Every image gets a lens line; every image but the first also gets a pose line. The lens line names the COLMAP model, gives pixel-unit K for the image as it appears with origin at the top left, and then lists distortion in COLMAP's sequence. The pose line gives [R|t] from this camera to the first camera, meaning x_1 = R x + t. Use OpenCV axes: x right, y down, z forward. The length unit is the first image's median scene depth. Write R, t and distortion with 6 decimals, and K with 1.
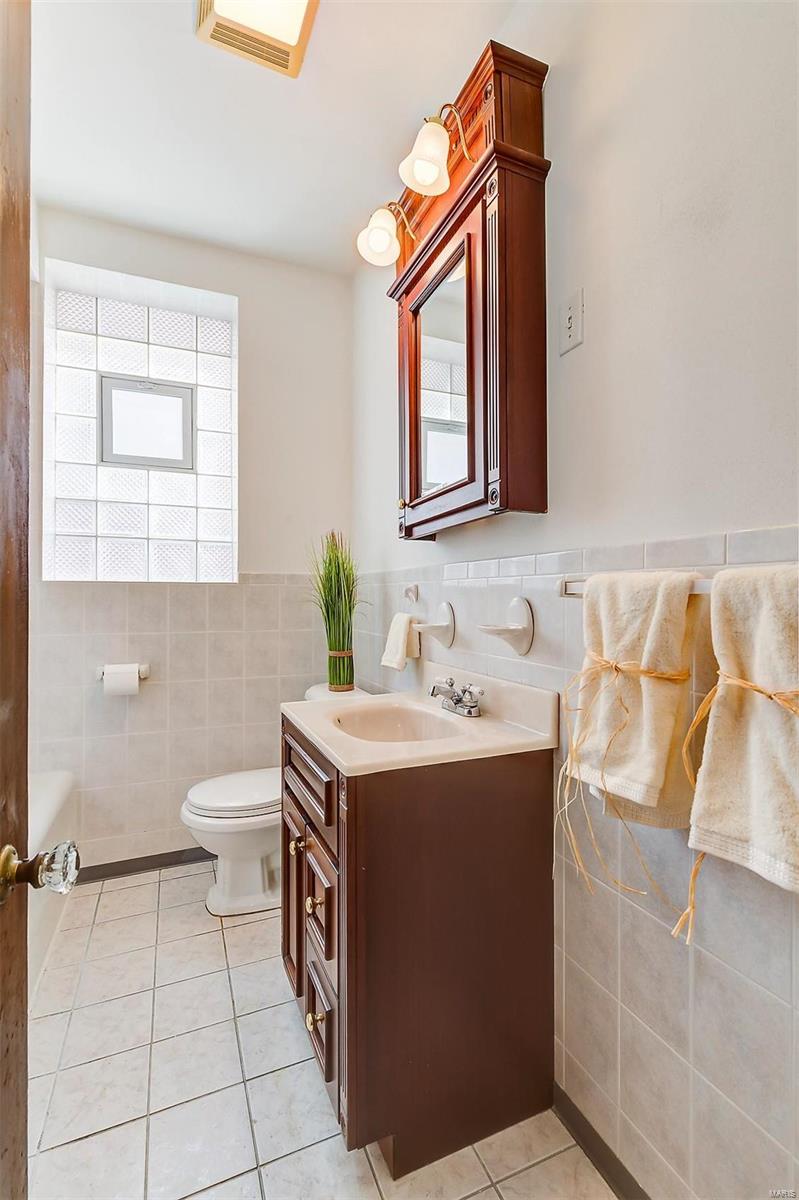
lens RADIAL K [[539.5, 0, 396.2], [0, 539.5, 596.7], [0, 0, 1]] dist [-0.000242, -0.000255]
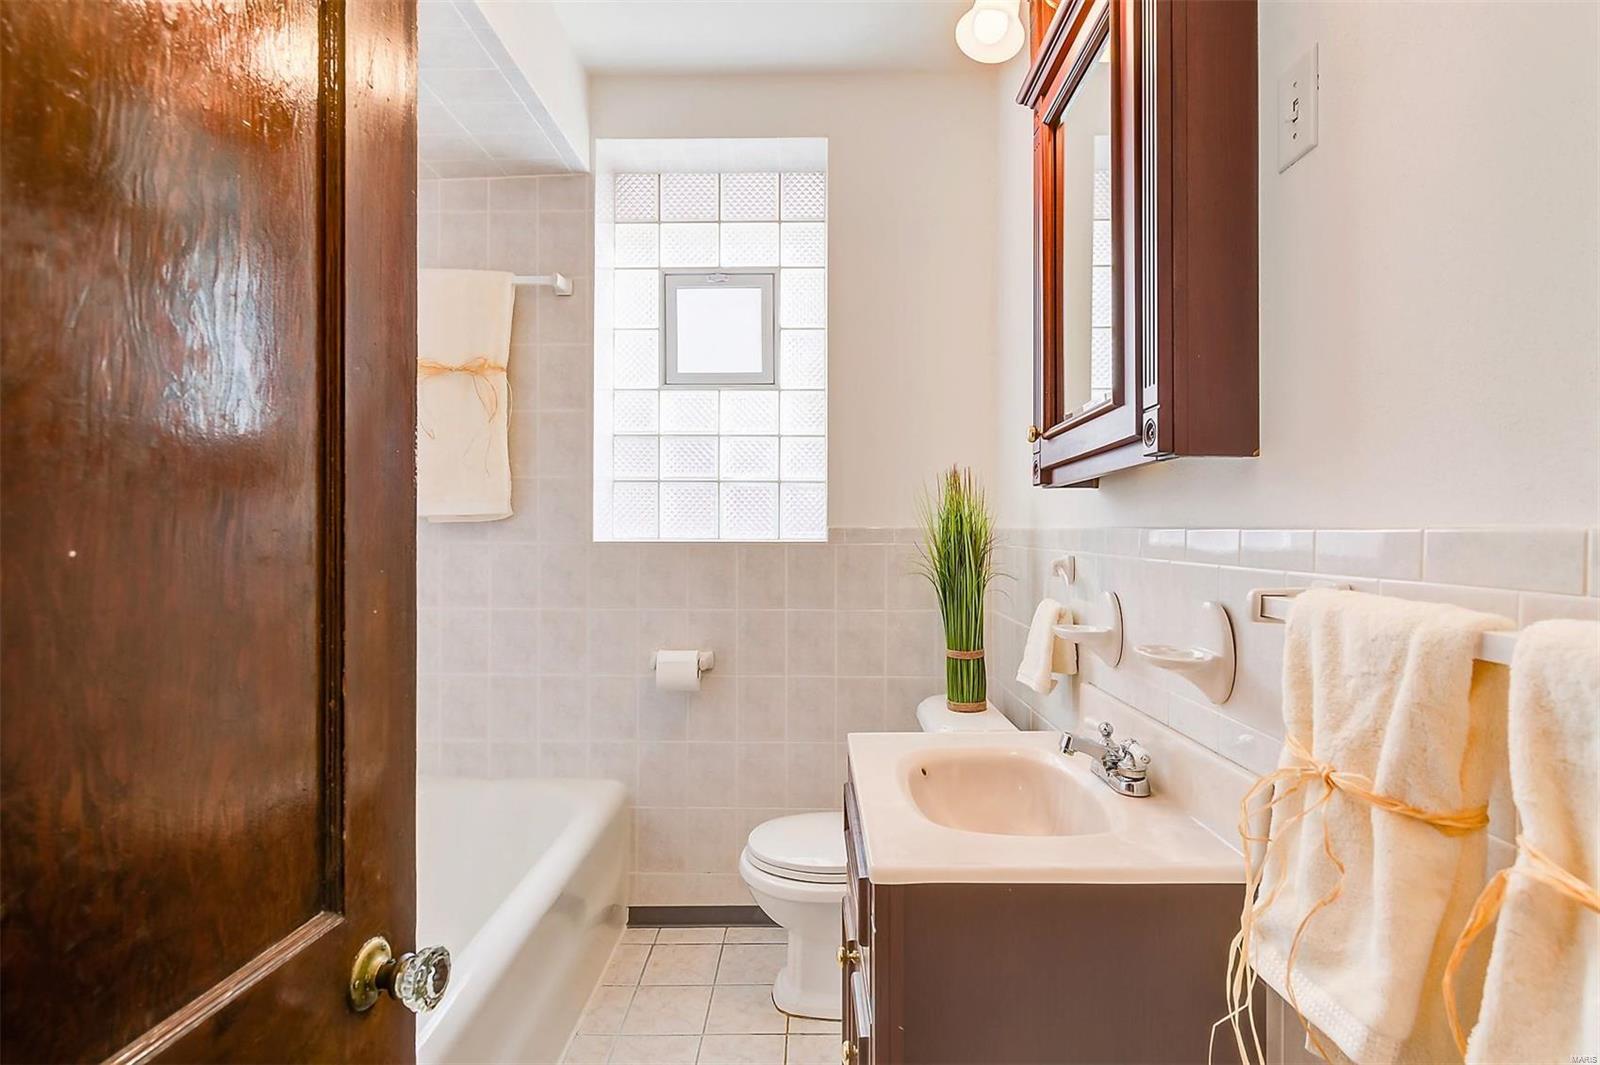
lens RADIAL K [[795.2, 0, 797.3], [0, 795.2, 527.7], [0, 0, 1]] dist [0.000208, -0.001247]
pose [[0.915213, -0.002647, -0.402961, 0.128495], [0.001926, 0.999996, -0.002193, -0.058965], [0.402965, 0.001231, 0.915215, 0.041834]]
